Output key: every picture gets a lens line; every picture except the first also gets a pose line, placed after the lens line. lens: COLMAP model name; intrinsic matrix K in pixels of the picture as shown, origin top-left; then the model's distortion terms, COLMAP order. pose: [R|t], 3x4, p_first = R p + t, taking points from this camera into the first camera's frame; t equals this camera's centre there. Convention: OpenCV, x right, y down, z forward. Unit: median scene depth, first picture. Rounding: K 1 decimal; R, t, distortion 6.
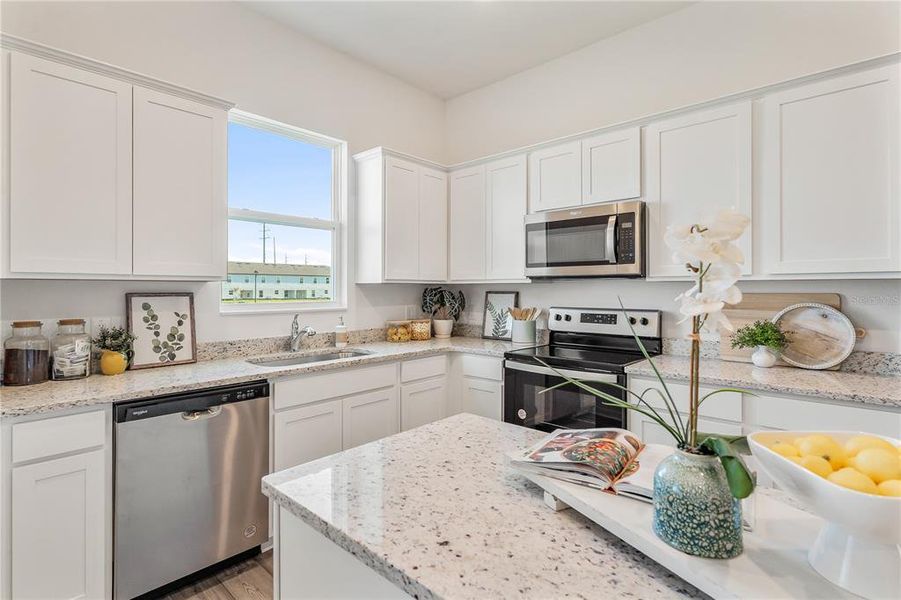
lens RADIAL K [[444.3, 0, 449.2], [0, 444.3, 289.4], [0, 0, 1]] dist [-0.000361, 0.000061]
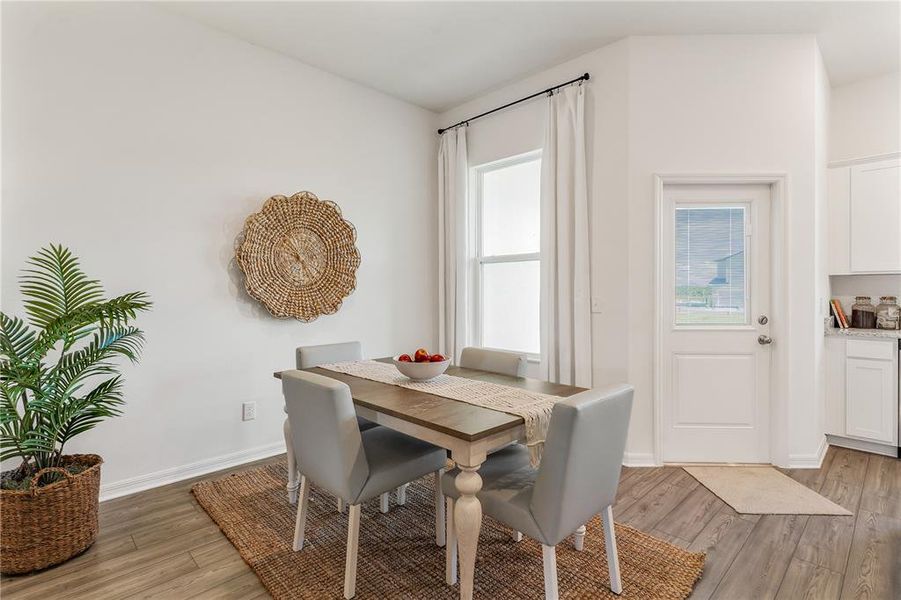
lens RADIAL K [[432.6, 0, 443.7], [0, 432.6, 294.3], [0, 0, 1]] dist [-0.002388, -0.000111]
pose [[-0.067167, 0.014696, -0.997634, 0.936855], [0.000662, 0.999892, 0.014685, 0.029193], [0.997742, 0.000326, -0.067169, -0.624816]]
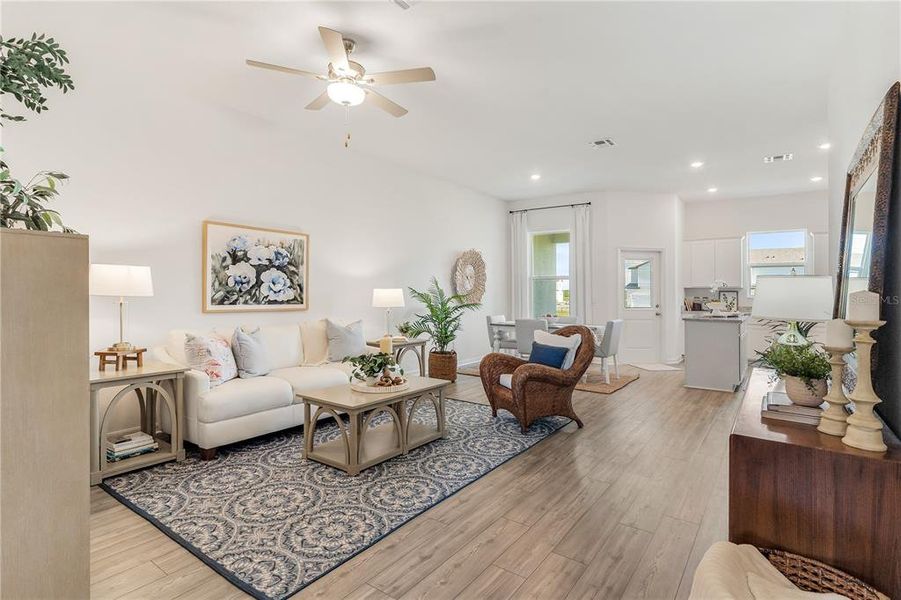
lens RADIAL K [[452.6, 0, 451.0], [0, 452.6, 289.4], [0, 0, 1]] dist [0.003062, 0.000059]
pose [[0.120348, -0.003437, -0.992726, 2.926590], [-0.006539, 0.999970, -0.004255, 0.026391], [0.992710, 0.007003, 0.120322, -1.794819]]
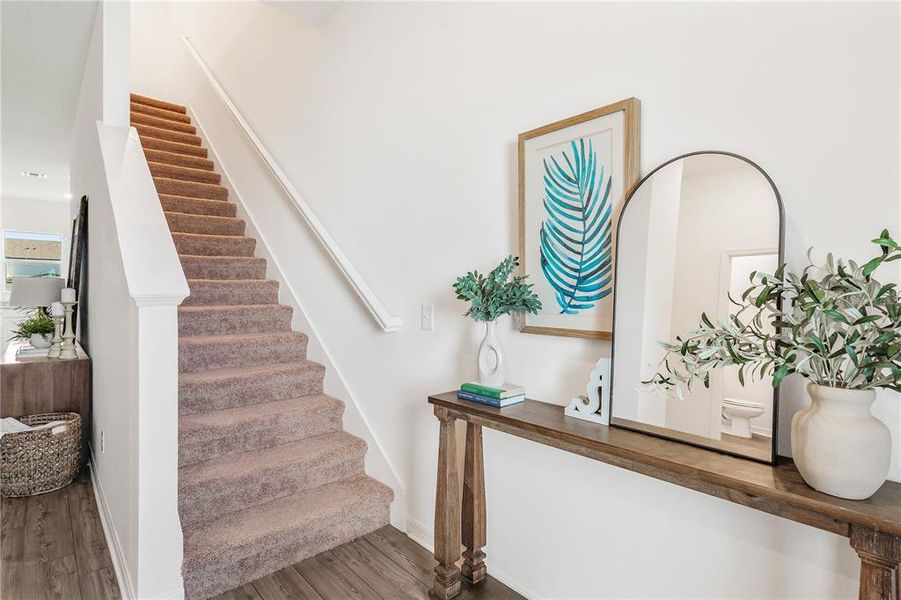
lens RADIAL K [[447.7, 0, 450.5], [0, 447.7, 300.0], [0, 0, 1]] dist [-0.001168, -0.000095]
pose [[0.996069, 0.010575, -0.087944, 3.711870], [-0.008993, 0.999791, 0.018368, 0.024807], [0.088120, -0.017505, 0.995956, -2.455027]]
